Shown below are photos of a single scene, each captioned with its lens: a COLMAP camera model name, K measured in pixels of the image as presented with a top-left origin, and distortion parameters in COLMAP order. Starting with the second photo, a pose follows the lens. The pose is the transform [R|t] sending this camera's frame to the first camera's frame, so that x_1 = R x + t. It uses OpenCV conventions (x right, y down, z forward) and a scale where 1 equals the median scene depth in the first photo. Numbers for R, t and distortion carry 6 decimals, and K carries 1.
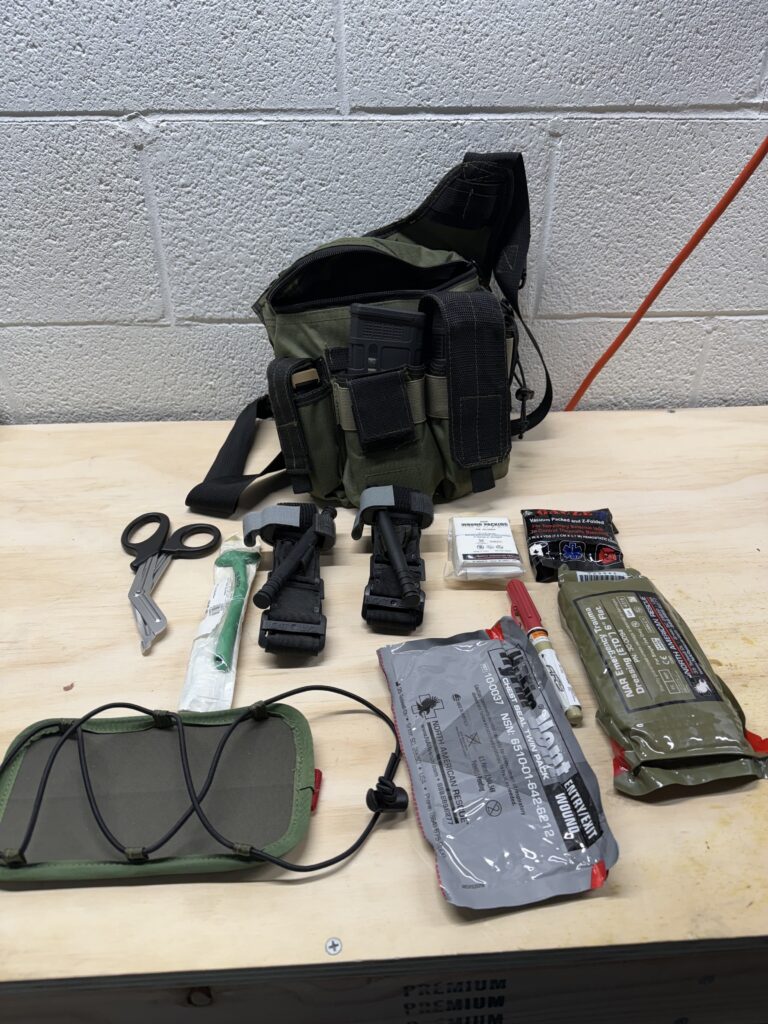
lens RADIAL K [[749.0, 0, 395.7], [0, 749.0, 518.4], [0, 0, 1]] dist [0.002947, -0.020556]
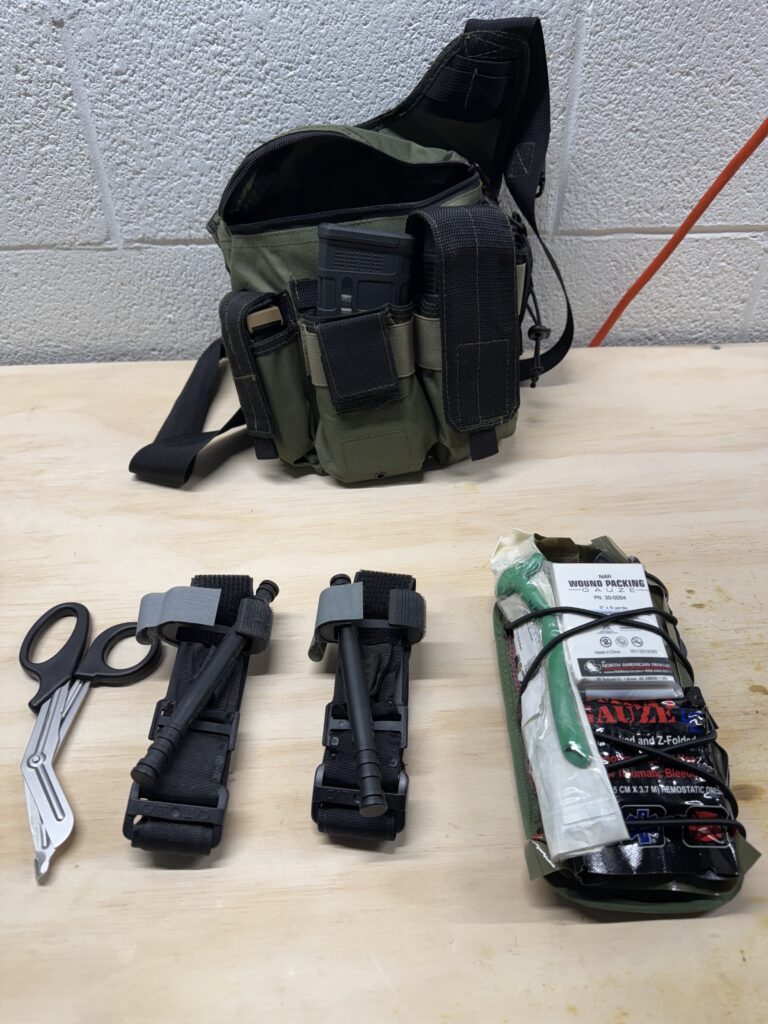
lens RADIAL K [[749.0, 0, 389.5], [0, 749.0, 513.6], [0, 0, 1]] dist [0.002947, -0.020556]
pose [[0.999164, 0.006190, -0.040410, 0.044339], [-0.001382, 0.993020, 0.117936, -0.067430], [0.040858, -0.117782, 0.992199, 0.155815]]
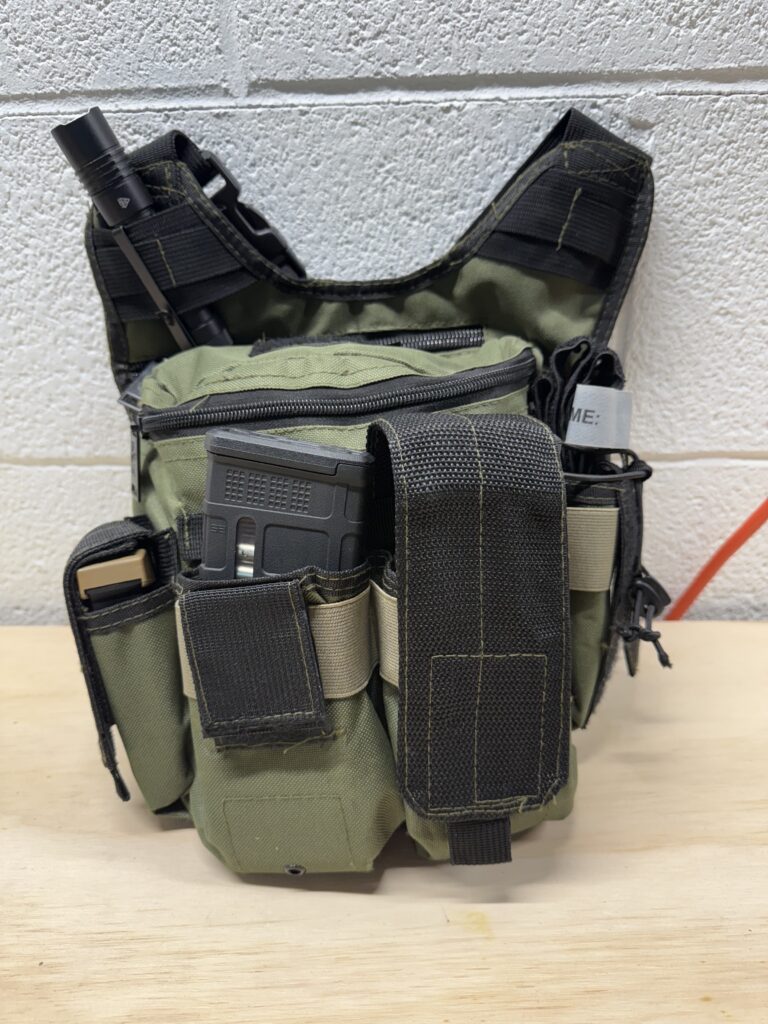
lens RADIAL K [[749.0, 0, 381.9], [0, 749.0, 499.1], [0, 0, 1]] dist [0.002947, -0.020556]
pose [[0.995261, 0.011296, -0.096585, 0.085518], [-0.027664, 0.985081, -0.169856, -0.159503], [0.093225, 0.171723, 0.980724, 0.510343]]
